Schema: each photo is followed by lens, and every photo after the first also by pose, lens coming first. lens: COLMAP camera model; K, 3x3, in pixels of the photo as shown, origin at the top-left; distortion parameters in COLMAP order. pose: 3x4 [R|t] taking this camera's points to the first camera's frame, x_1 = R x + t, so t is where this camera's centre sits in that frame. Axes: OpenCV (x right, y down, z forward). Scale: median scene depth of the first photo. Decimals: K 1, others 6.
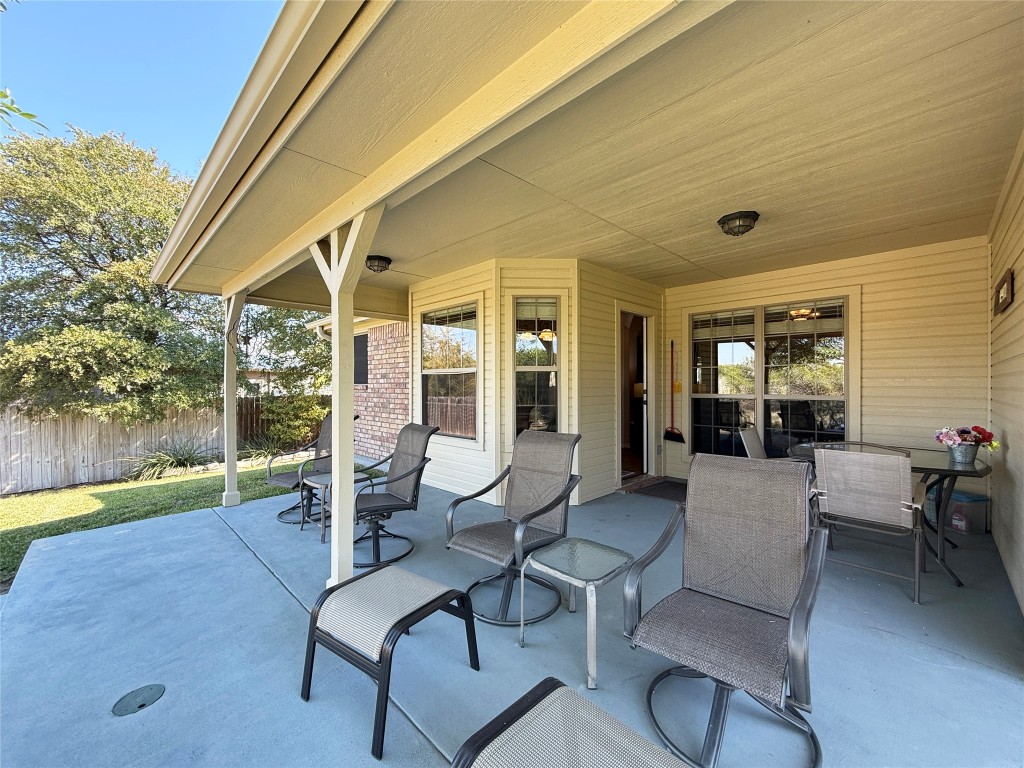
lens RADIAL K [[415.3, 0, 505.8], [0, 415.3, 384.3], [0, 0, 1]] dist [0.009516, 0.000102]
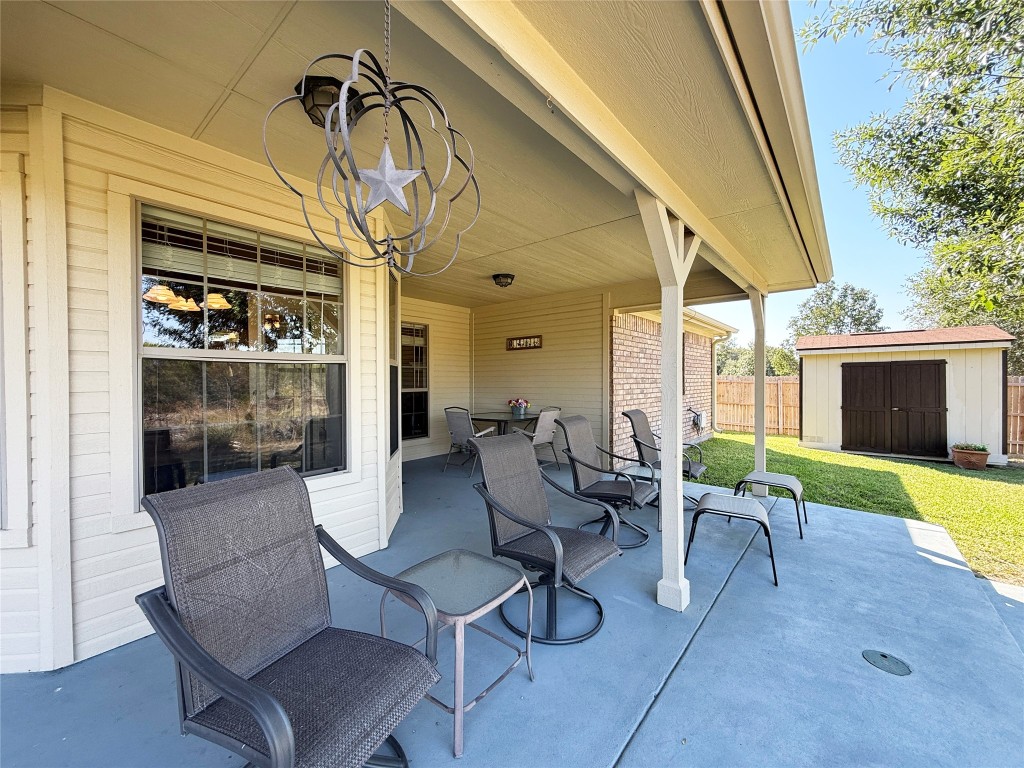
lens RADIAL K [[415.3, 0, 505.8], [0, 415.3, 384.3], [0, 0, 1]] dist [0.009516, 0.000102]
pose [[-0.104892, -0.008410, 0.994448, -1.270870], [0.005541, 0.999944, 0.009041, 0.000876], [-0.994468, 0.006459, -0.104840, 1.438815]]
